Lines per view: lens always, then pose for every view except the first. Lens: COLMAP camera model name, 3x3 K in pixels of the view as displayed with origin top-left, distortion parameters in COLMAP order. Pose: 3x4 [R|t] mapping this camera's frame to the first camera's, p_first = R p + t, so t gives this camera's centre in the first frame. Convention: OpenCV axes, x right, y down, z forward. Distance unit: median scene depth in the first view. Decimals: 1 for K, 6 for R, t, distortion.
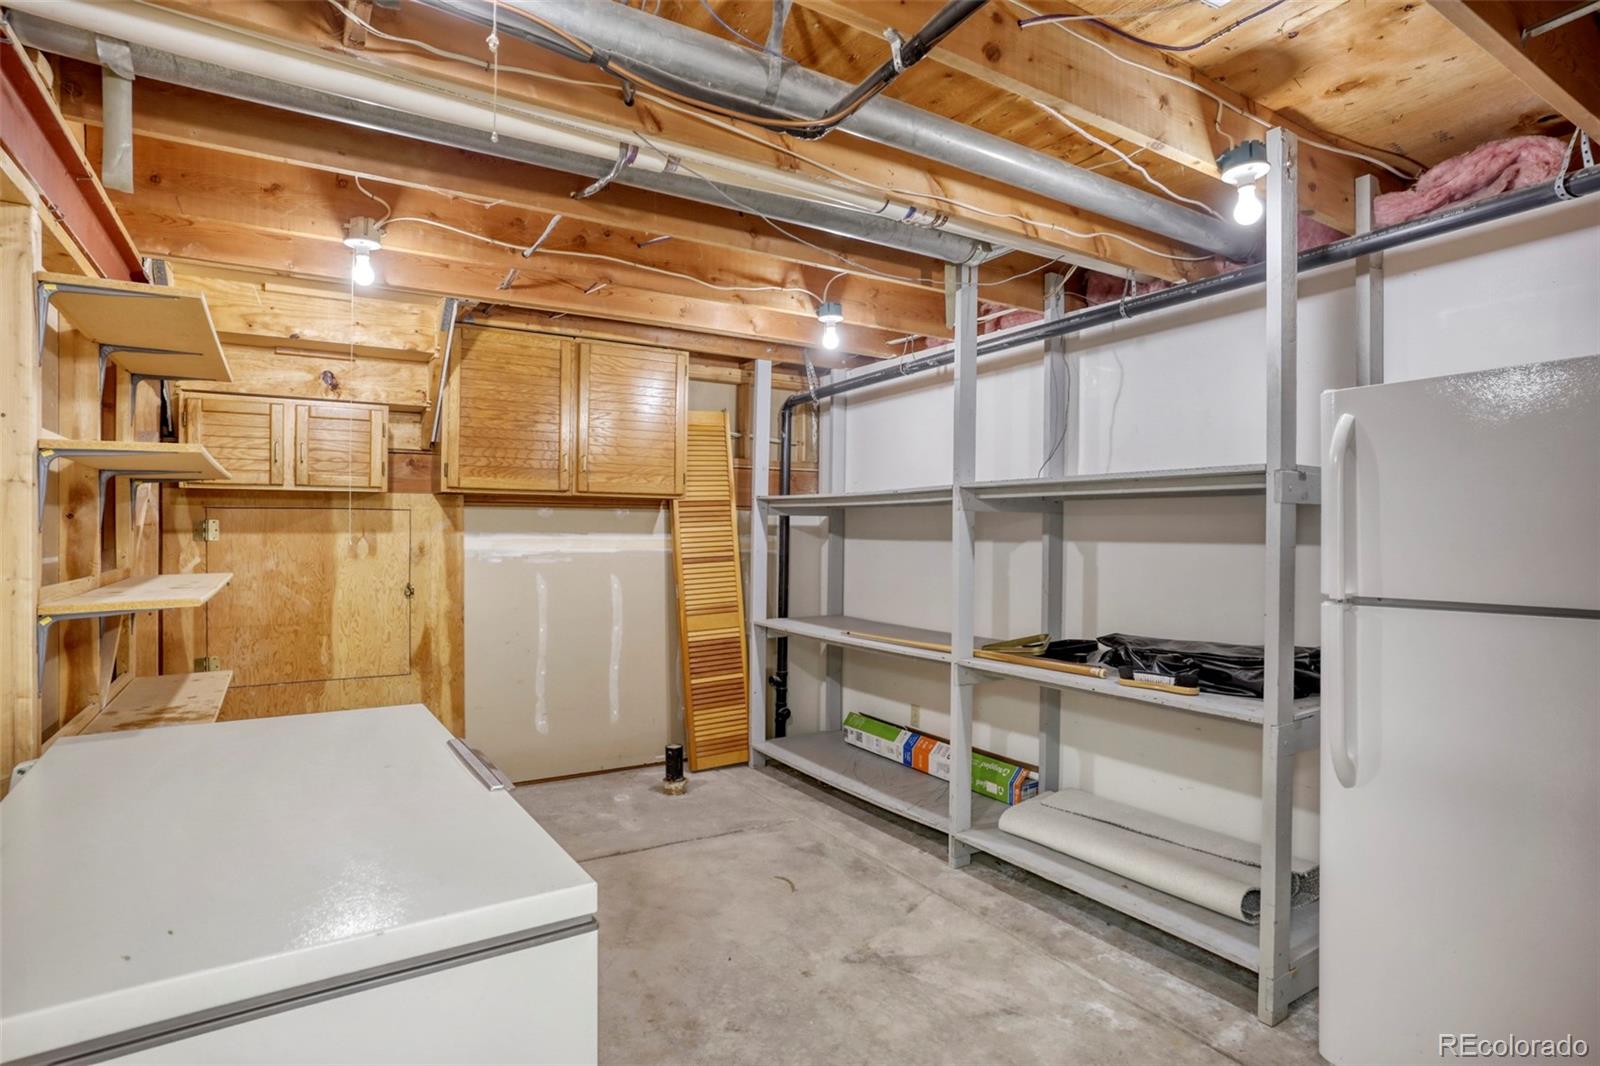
lens RADIAL K [[831.5, 0, 803.2], [0, 831.5, 534.2], [0, 0, 1]] dist [-0.038004, 0.022939]
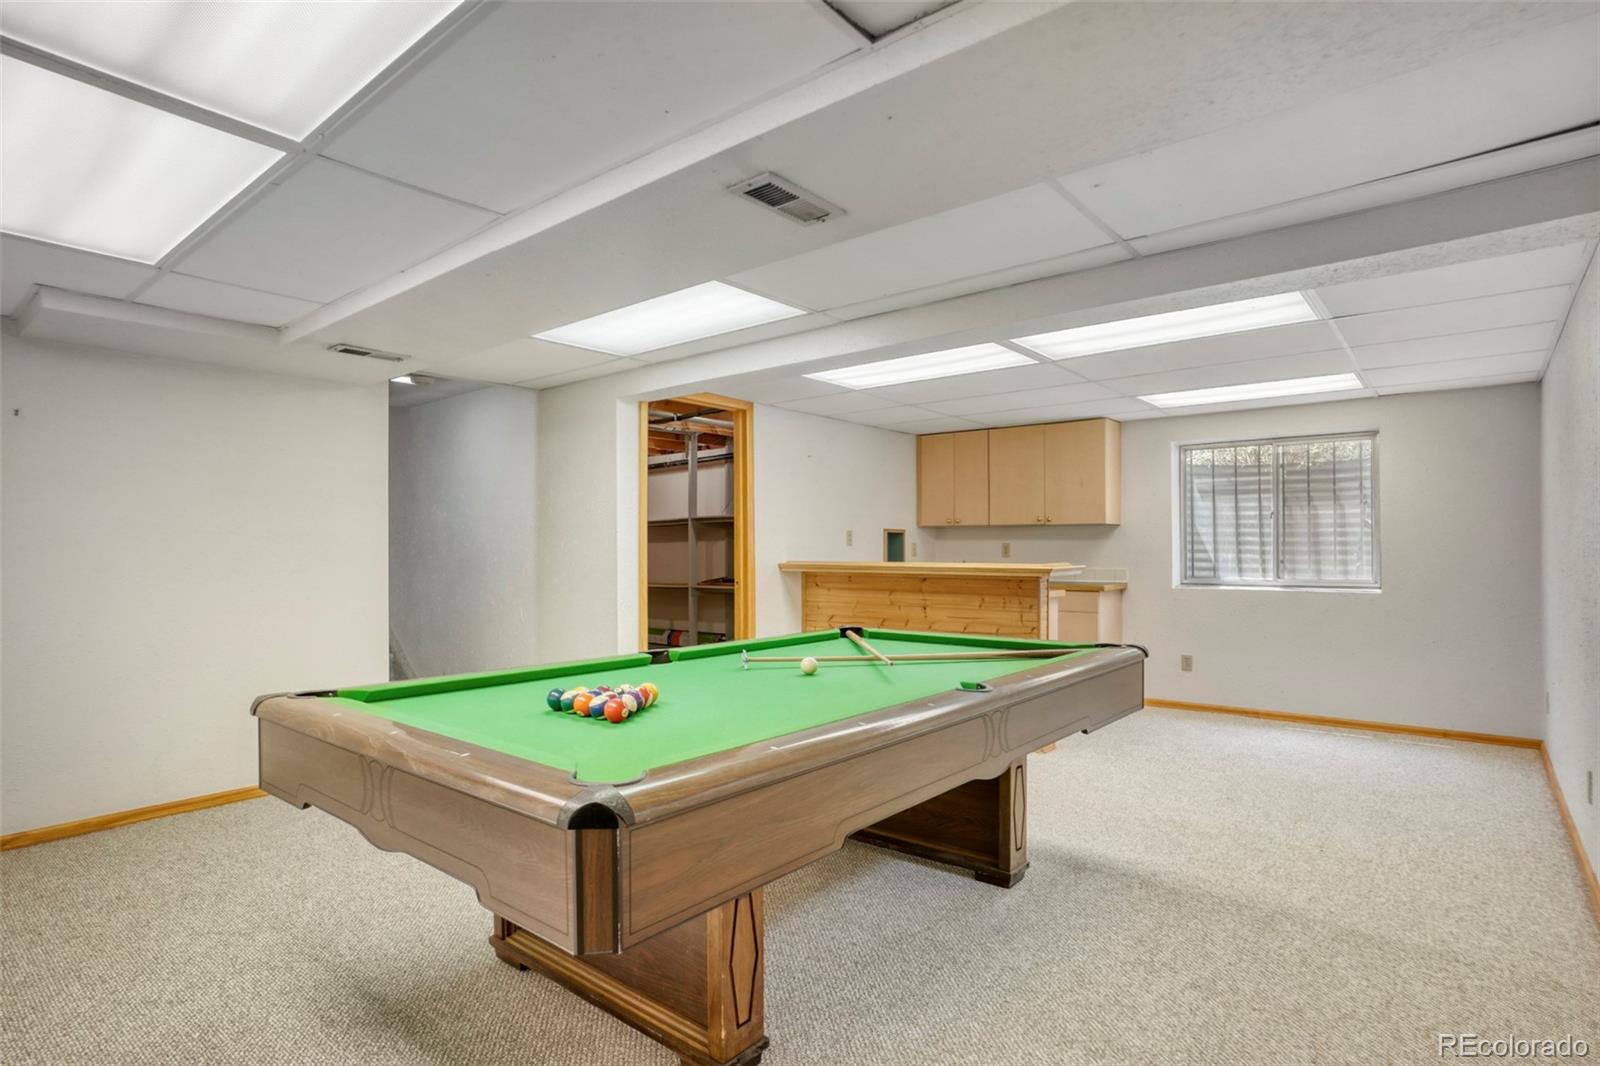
lens RADIAL K [[831.5, 0, 799.2], [0, 831.5, 537.8], [0, 0, 1]] dist [-0.038004, 0.022939]
pose [[0.949832, -0.007684, 0.312666, -0.255615], [0.011406, 0.999884, -0.010077, 0.026948], [-0.312552, 0.013137, 0.949810, -1.318024]]
